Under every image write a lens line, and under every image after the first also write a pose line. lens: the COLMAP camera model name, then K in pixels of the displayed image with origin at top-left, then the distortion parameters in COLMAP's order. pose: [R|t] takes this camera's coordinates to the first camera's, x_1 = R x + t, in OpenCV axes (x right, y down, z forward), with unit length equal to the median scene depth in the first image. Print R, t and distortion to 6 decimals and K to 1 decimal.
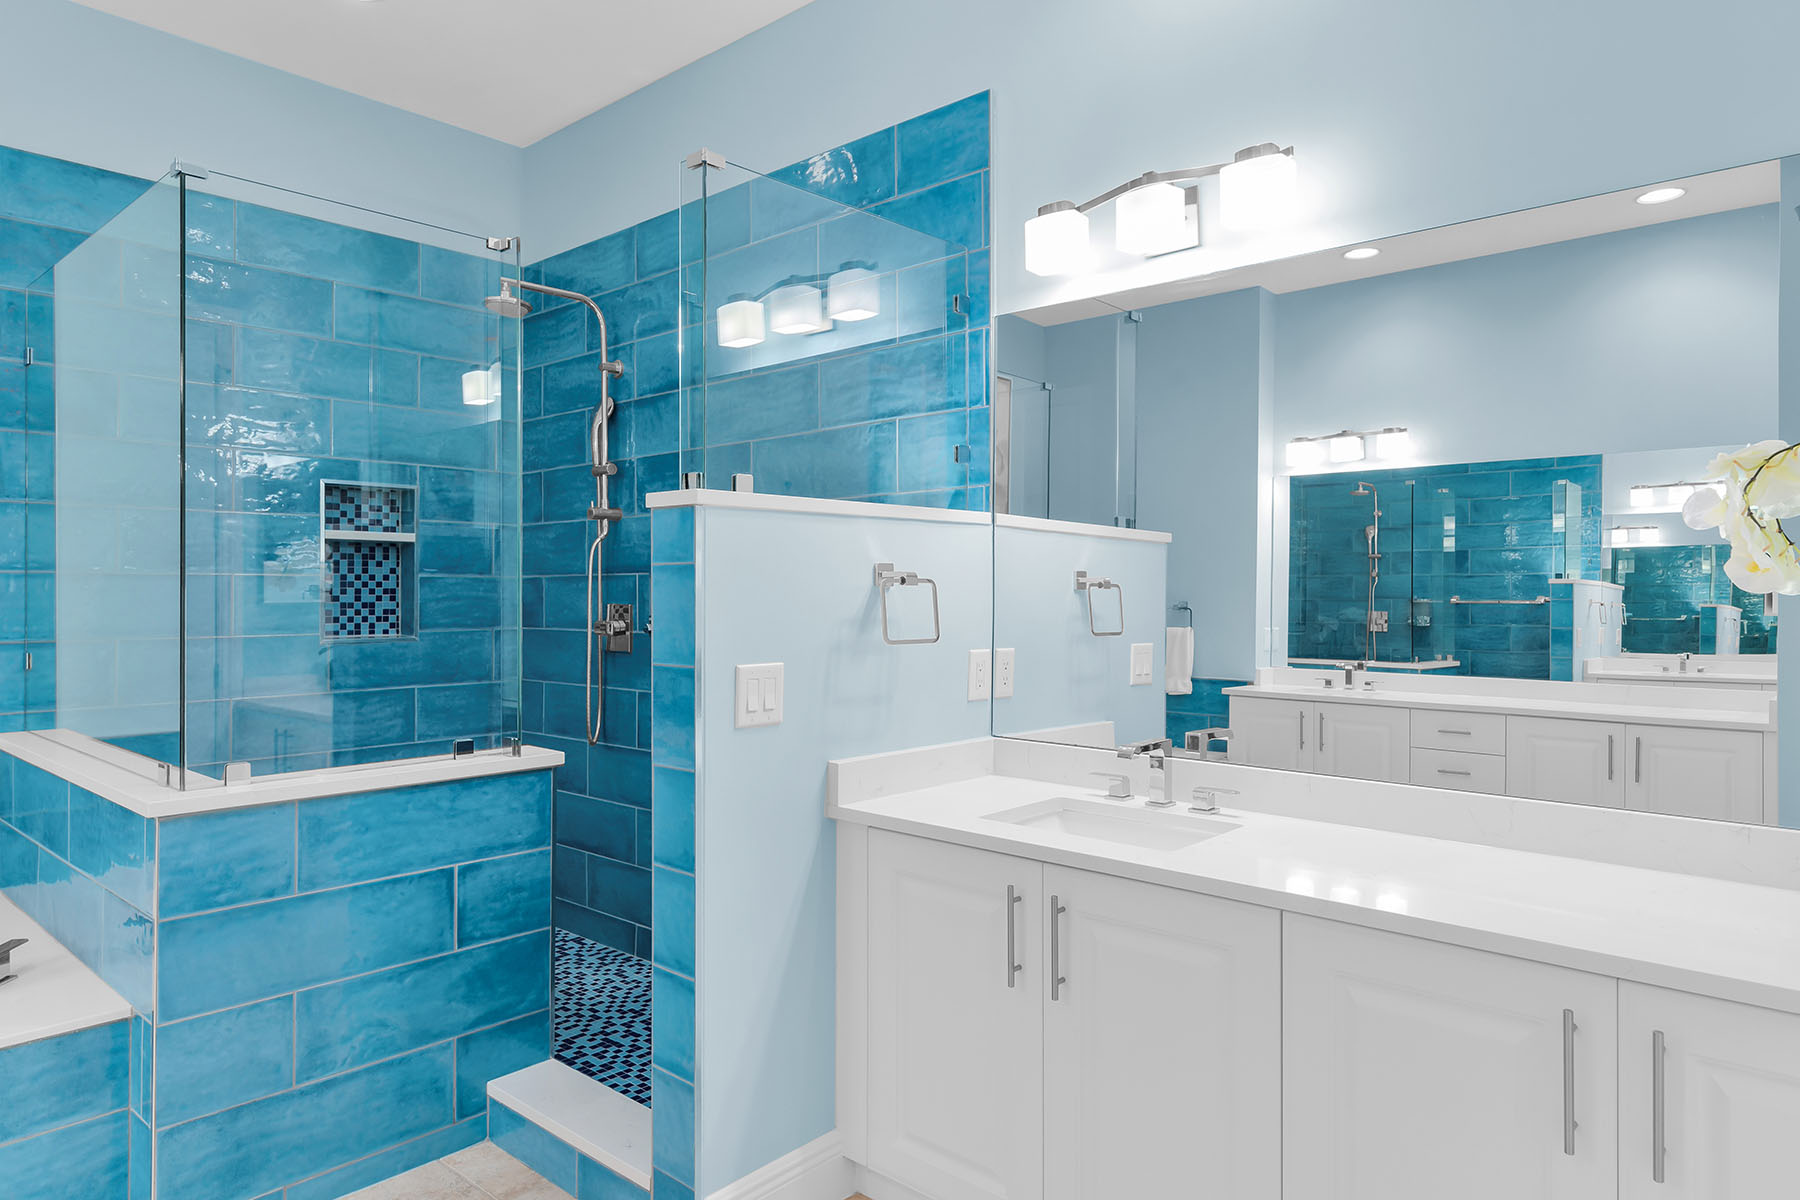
lens RADIAL K [[1119.1, 0, 896.7], [0, 1119.1, 583.4], [0, 0, 1]] dist [0.008068, -0.002025]
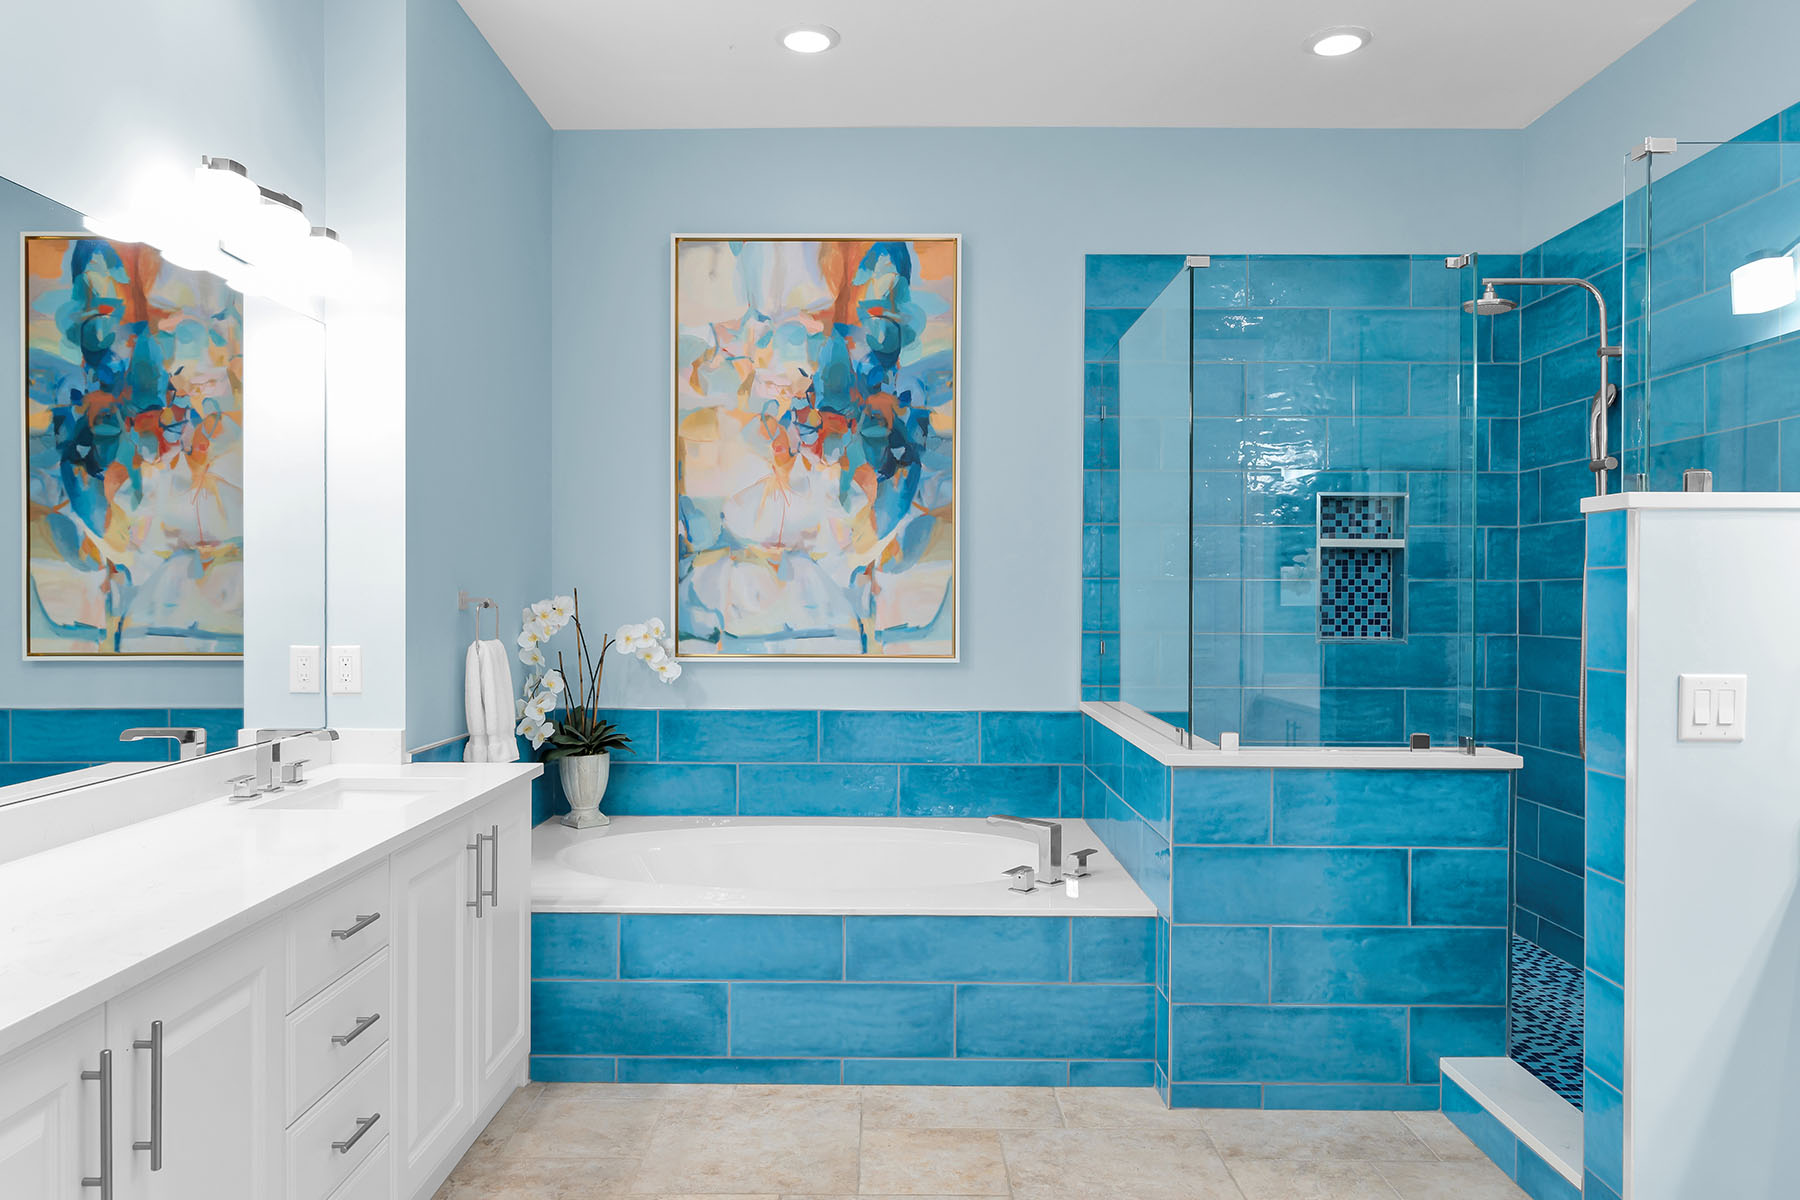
lens RADIAL K [[1119.1, 0, 896.7], [0, 1119.1, 583.4], [0, 0, 1]] dist [0.008068, -0.002025]
pose [[0.664309, -0.002577, -0.747454, 0.073031], [-0.000538, 0.999992, -0.003926, 0.000054], [0.747458, 0.003011, 0.664302, -0.075741]]
